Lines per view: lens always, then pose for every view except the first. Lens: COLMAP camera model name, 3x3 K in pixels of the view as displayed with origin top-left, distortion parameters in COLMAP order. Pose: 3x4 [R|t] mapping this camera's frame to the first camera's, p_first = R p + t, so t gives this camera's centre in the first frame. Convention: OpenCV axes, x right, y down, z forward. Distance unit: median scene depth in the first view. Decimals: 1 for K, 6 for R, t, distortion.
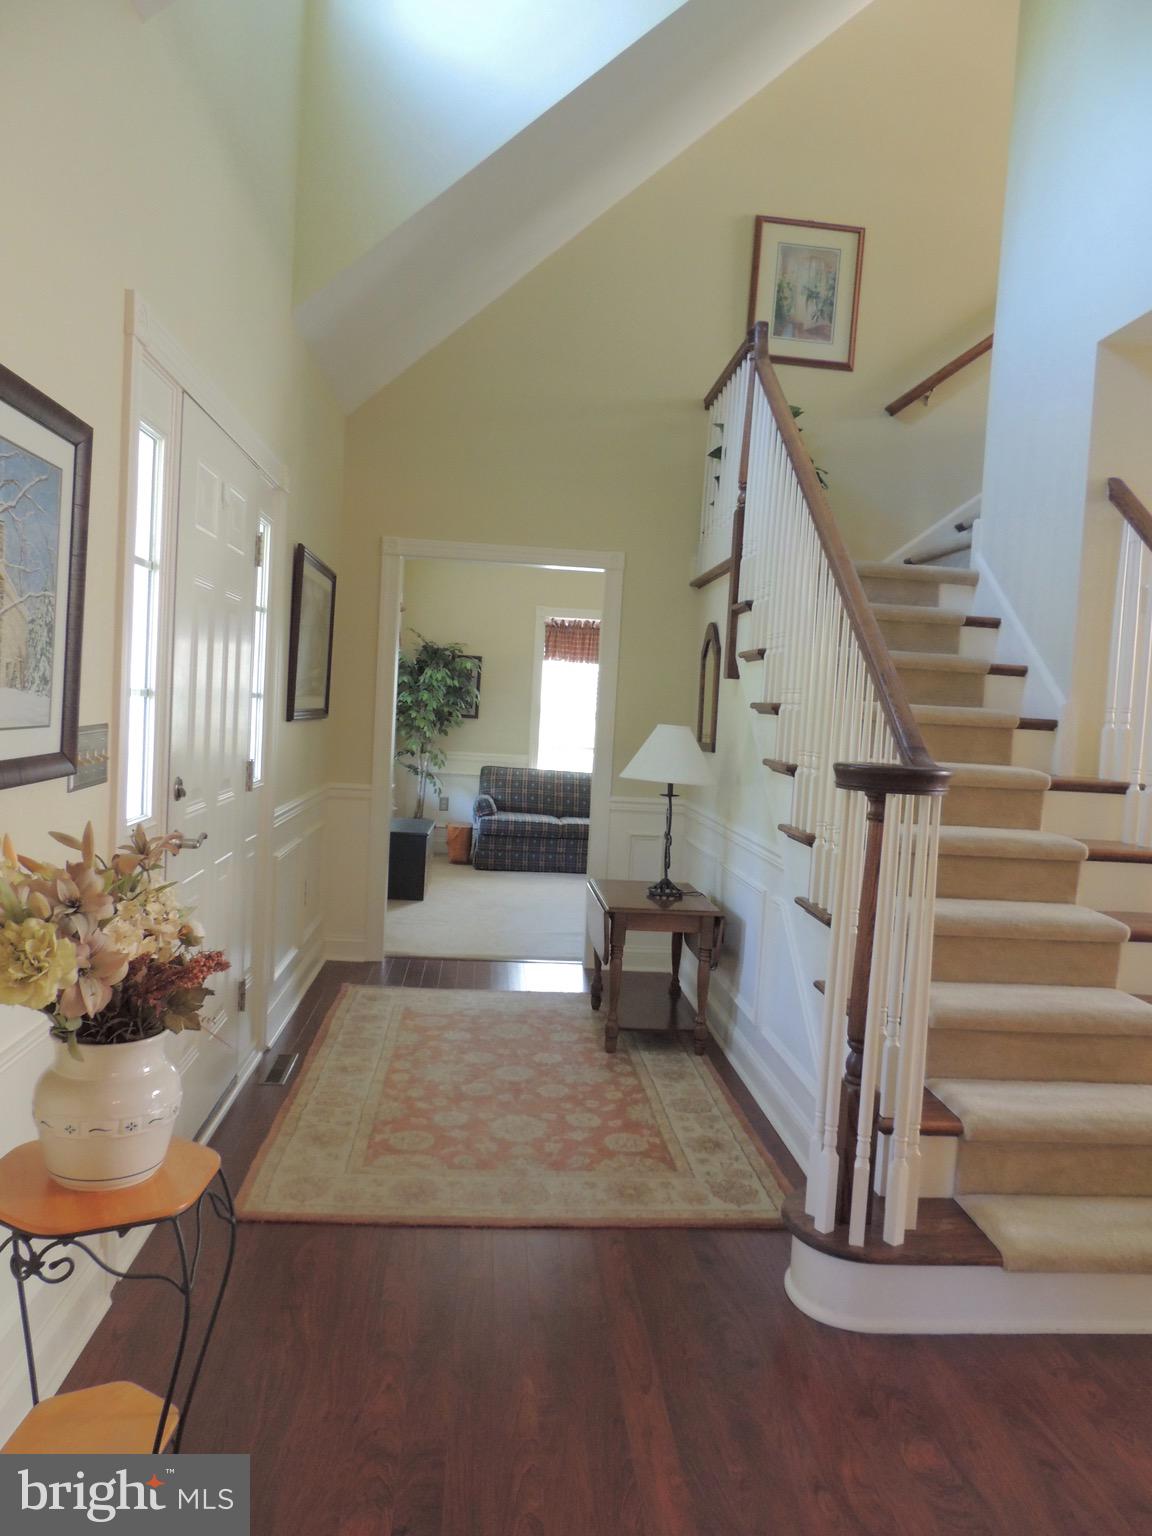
lens RADIAL K [[1088.7, 0, 576.0], [0, 1088.7, 768.0], [0, 0, 1]] dist [-0.021306, -0.005043]
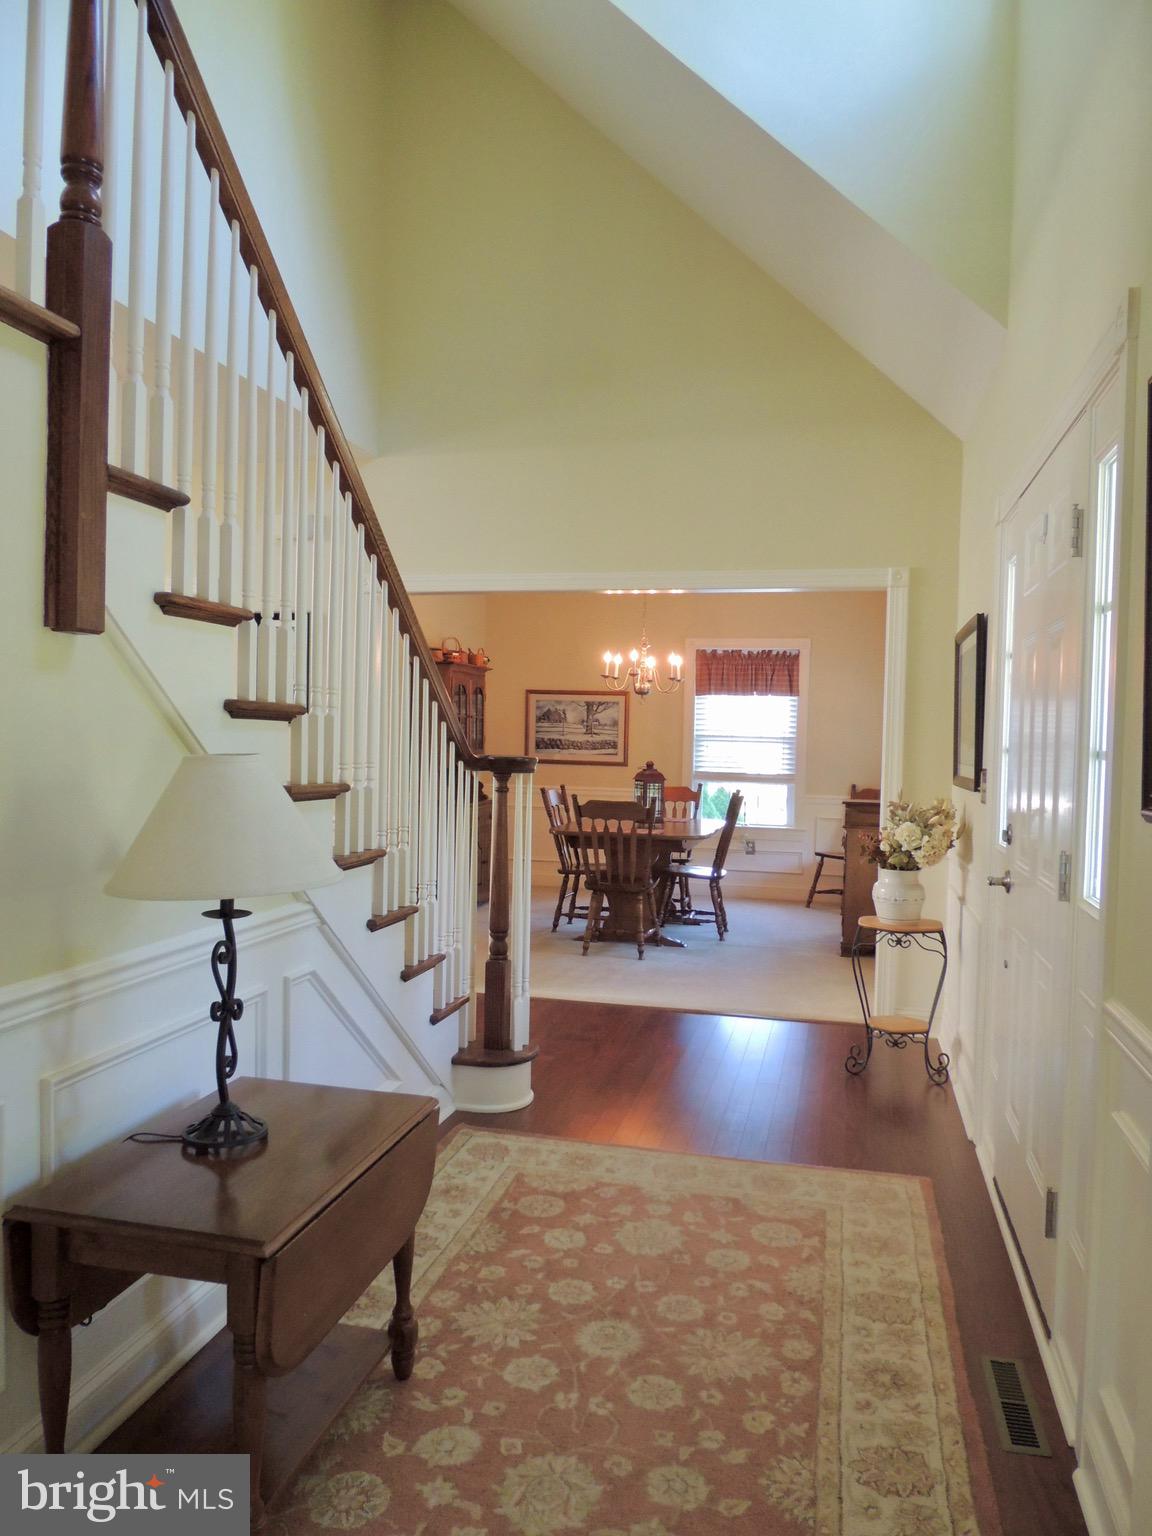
lens RADIAL K [[1088.7, 0, 576.0], [0, 1088.7, 768.0], [0, 0, 1]] dist [-0.021306, -0.005043]
pose [[-0.945668, -0.083149, 0.314321, -0.230334], [-0.053616, 0.993392, 0.101478, -0.110667], [-0.320681, 0.079112, -0.943877, 1.761835]]
